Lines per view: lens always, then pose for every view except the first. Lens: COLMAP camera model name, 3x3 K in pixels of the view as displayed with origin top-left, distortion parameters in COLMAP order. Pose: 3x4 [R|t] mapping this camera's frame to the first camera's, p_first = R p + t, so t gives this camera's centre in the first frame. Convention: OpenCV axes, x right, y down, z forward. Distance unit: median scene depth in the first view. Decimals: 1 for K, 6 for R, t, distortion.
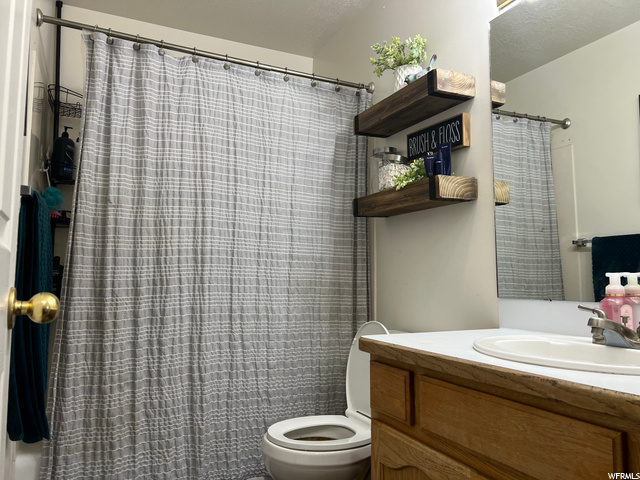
lens RADIAL K [[482.4, 0, 321.5], [0, 482.4, 236.7], [0, 0, 1]] dist [0.046805, -0.061262]
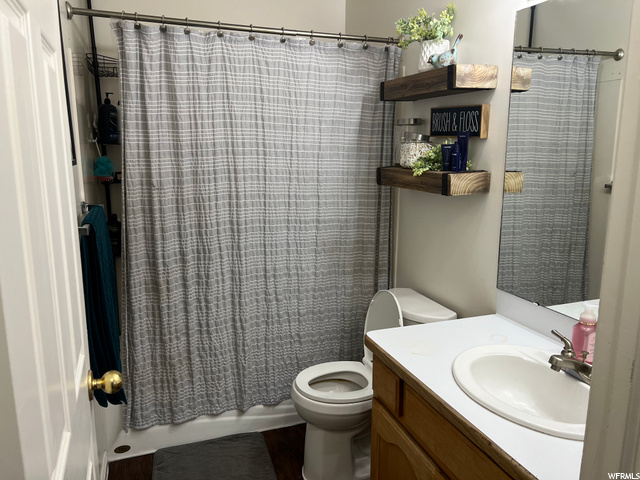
lens RADIAL K [[482.4, 0, 321.5], [0, 482.4, 236.7], [0, 0, 1]] dist [0.046805, -0.061262]
pose [[0.994836, 0.019045, -0.099693, 0.059405], [0.008892, 0.962105, 0.272533, -0.242256], [0.101106, -0.272012, 0.956968, -0.059302]]
